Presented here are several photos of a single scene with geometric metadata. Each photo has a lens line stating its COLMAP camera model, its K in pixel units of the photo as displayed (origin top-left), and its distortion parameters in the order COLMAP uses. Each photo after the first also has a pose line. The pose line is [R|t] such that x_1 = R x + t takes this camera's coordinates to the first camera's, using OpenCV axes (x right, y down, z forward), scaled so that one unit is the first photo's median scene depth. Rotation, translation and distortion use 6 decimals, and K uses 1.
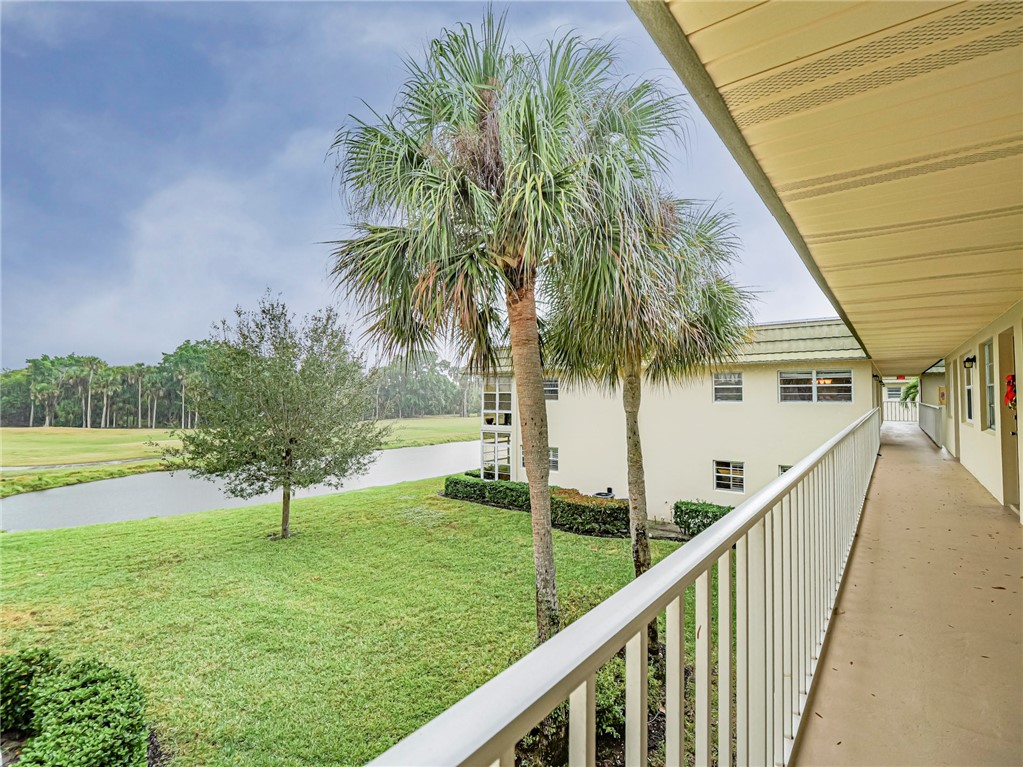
lens RADIAL K [[514.8, 0, 511.5], [0, 514.8, 383.5], [0, 0, 1]] dist [0.002229, -0.000012]
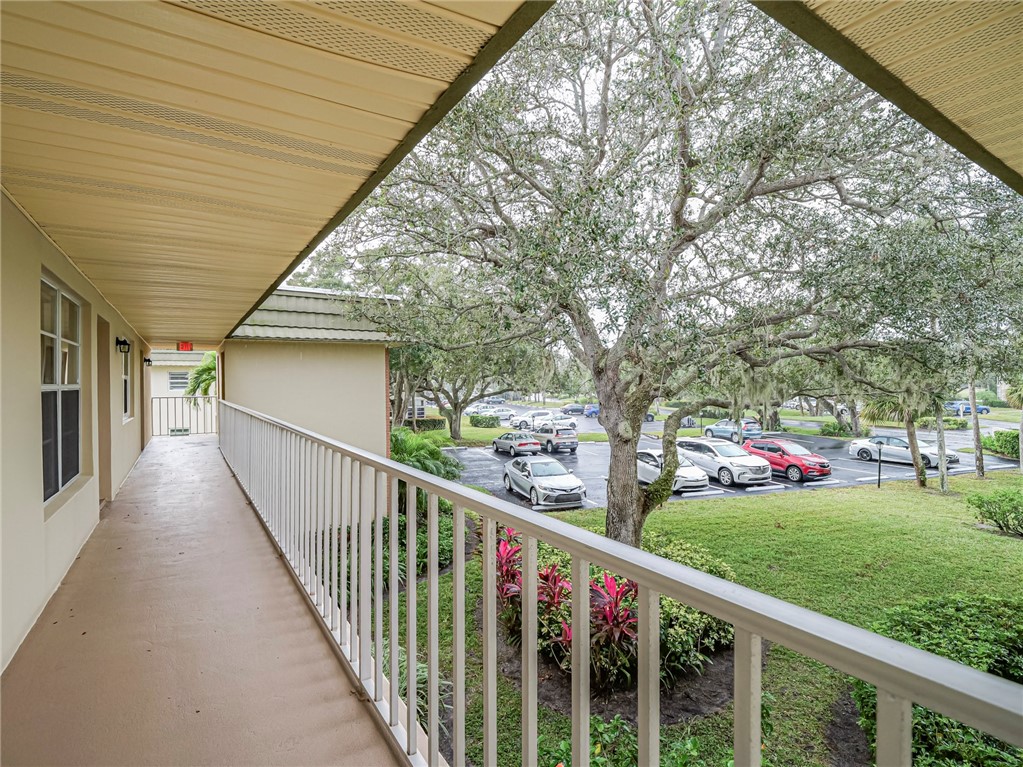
lens RADIAL K [[514.8, 0, 511.5], [0, 514.8, 383.5], [0, 0, 1]] dist [0.002229, -0.000012]
pose [[0.359130, -0.007938, 0.933254, 0.352789], [-0.015553, 0.999774, 0.014489, 0.007430], [-0.933158, -0.019719, 0.358925, 0.460126]]
